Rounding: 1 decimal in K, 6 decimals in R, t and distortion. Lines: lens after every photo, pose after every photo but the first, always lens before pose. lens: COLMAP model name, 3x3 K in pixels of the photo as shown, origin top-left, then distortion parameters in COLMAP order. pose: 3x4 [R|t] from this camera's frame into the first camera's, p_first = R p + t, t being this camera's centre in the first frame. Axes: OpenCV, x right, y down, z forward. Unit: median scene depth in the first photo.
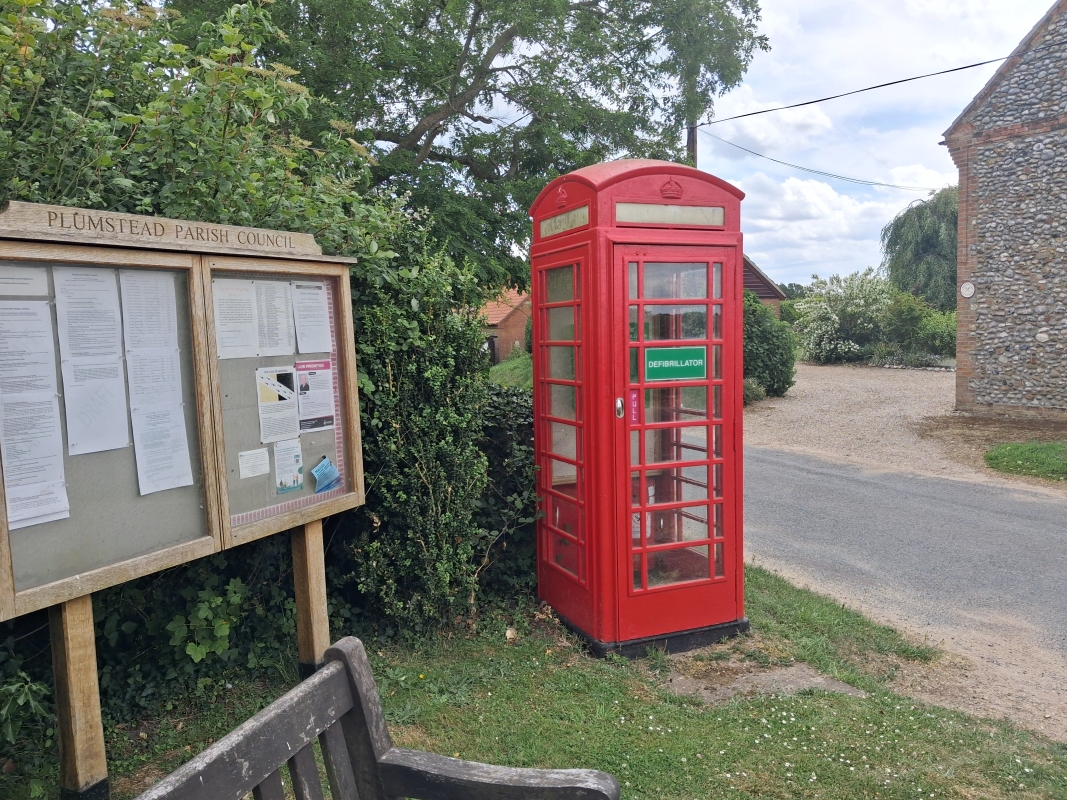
lens RADIAL K [[860.0, 0, 611.1], [0, 860.0, 398.2], [0, 0, 1]] dist [0.142662, -0.211487]
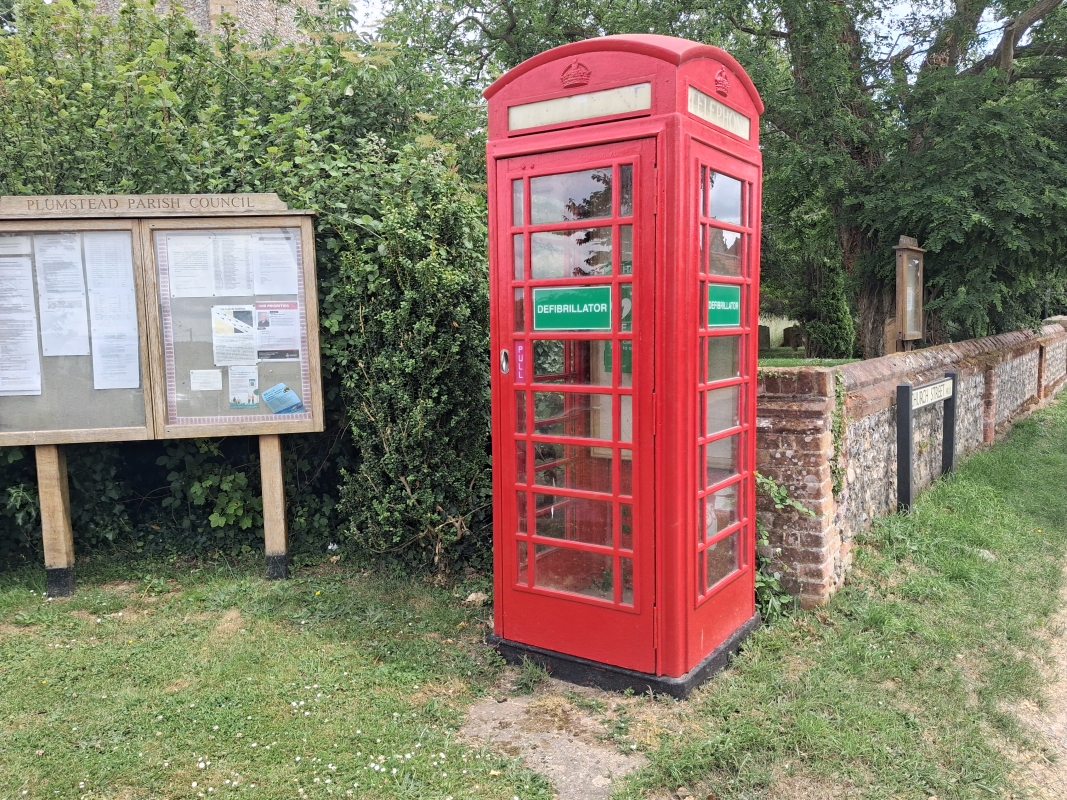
lens RADIAL K [[849.1, 0, 546.7], [0, 849.1, 411.8], [0, 0, 1]] dist [0.007165, -0.056475]
pose [[0.525839, 0.103028, -0.844321, 0.867032], [-0.063833, 0.994618, 0.081613, -0.012038], [0.848185, 0.010981, 0.529586, 0.732691]]
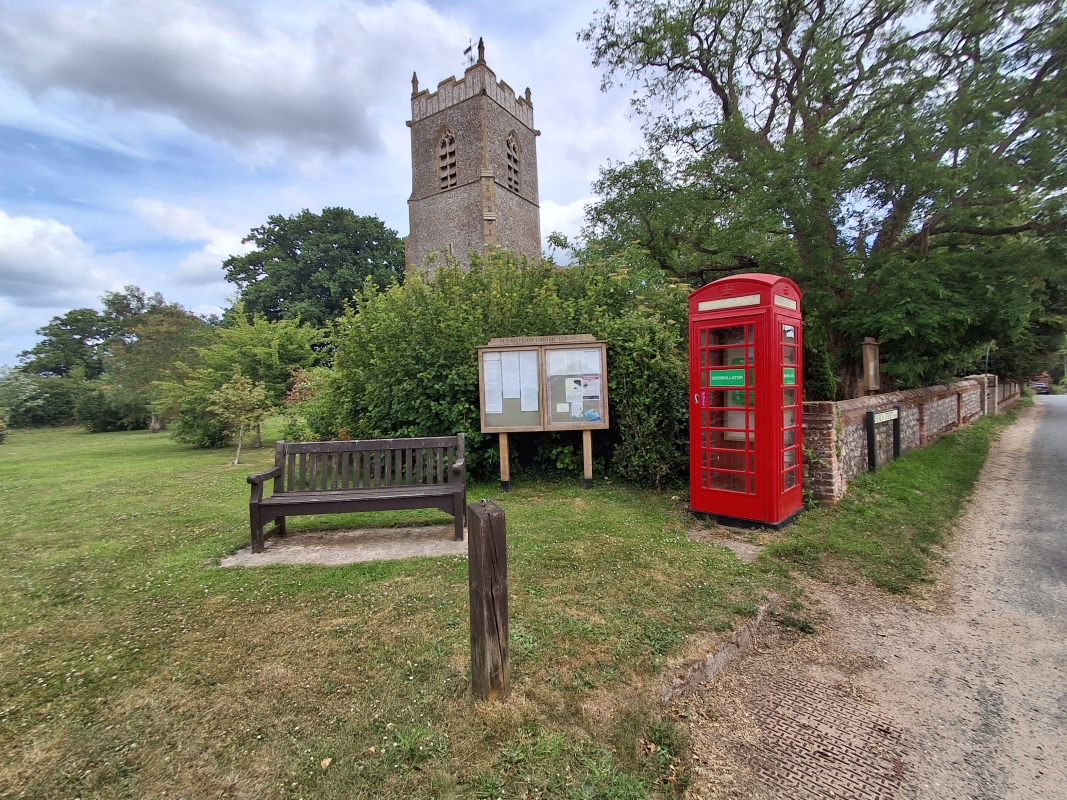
lens RADIAL K [[497.7, 0, 533.5], [0, 497.7, 400.0], [0, 0, 1]] dist [-0.000173, 0.000514]
pose [[0.351242, 0.040040, -0.935428, 1.218913], [-0.055186, 0.998234, 0.022007, 0.011179], [0.934657, 0.043893, 0.352831, 0.237090]]
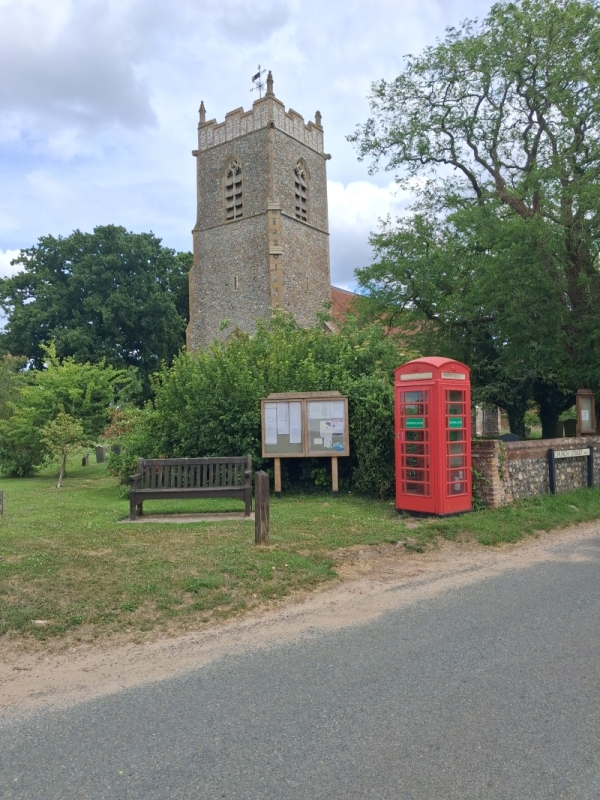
lens RADIAL K [[644.8, 0, 300.0], [0, 644.8, 400.0], [0, 0, 1]] dist [0.142662, -0.211487]
pose [[0.302564, -0.013135, -0.953039, 2.749690], [-0.068983, 0.996981, -0.035641, -0.015117], [0.950630, 0.076527, 0.300744, -0.148016]]
